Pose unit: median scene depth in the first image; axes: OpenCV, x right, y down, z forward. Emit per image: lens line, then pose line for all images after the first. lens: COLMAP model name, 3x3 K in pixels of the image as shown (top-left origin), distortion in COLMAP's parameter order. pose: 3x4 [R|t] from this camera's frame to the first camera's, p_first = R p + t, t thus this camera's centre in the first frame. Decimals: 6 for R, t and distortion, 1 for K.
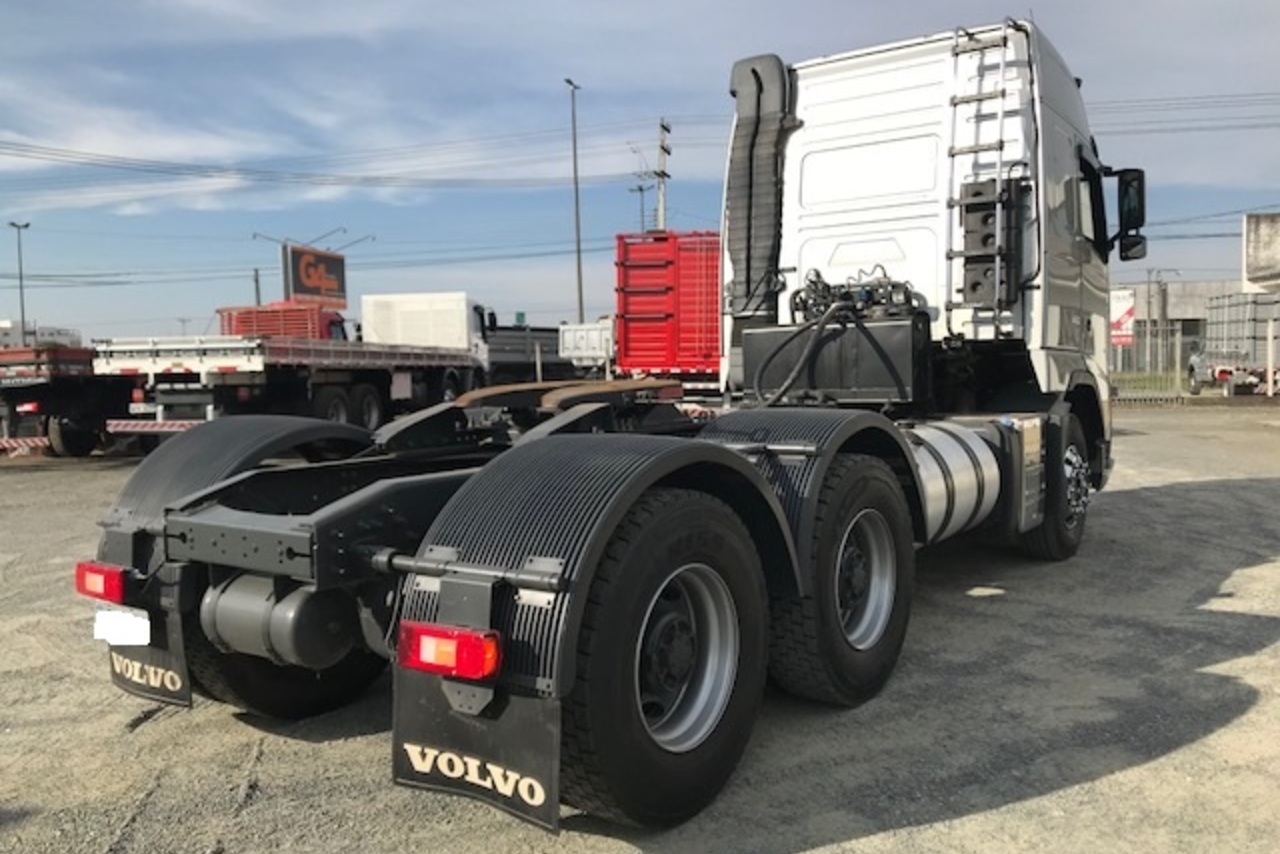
lens RADIAL K [[1034.2, 0, 640.0], [0, 1034.2, 427.0], [0, 0, 1]] dist [0.040507, -0.001270]
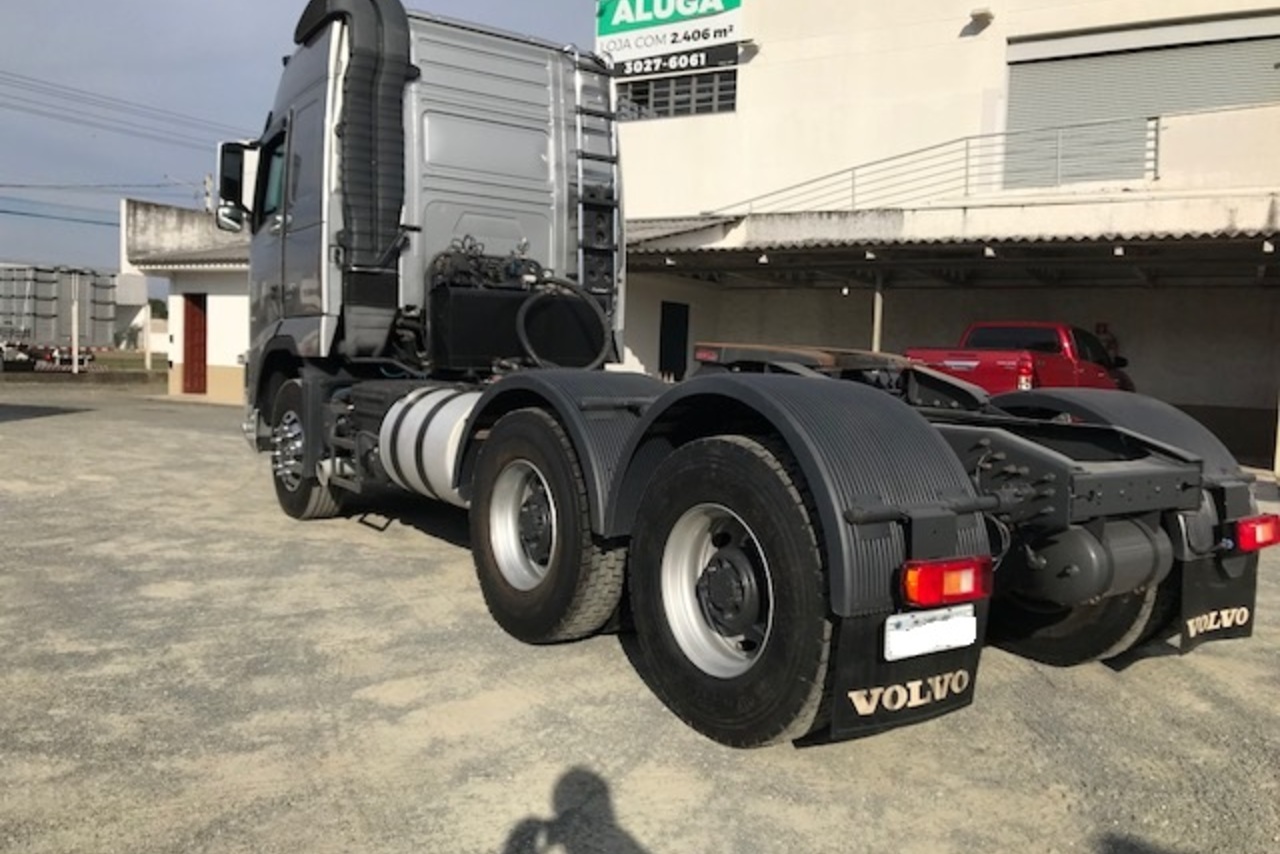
lens RADIAL K [[1034.2, 0, 640.0], [0, 1034.2, 427.0], [0, 0, 1]] dist [0.040507, -0.001270]
pose [[0.431438, -0.022898, 0.901852, -0.144143], [0.004203, 0.999718, 0.023372, 0.002478], [-0.902133, -0.006293, 0.431413, 0.089290]]
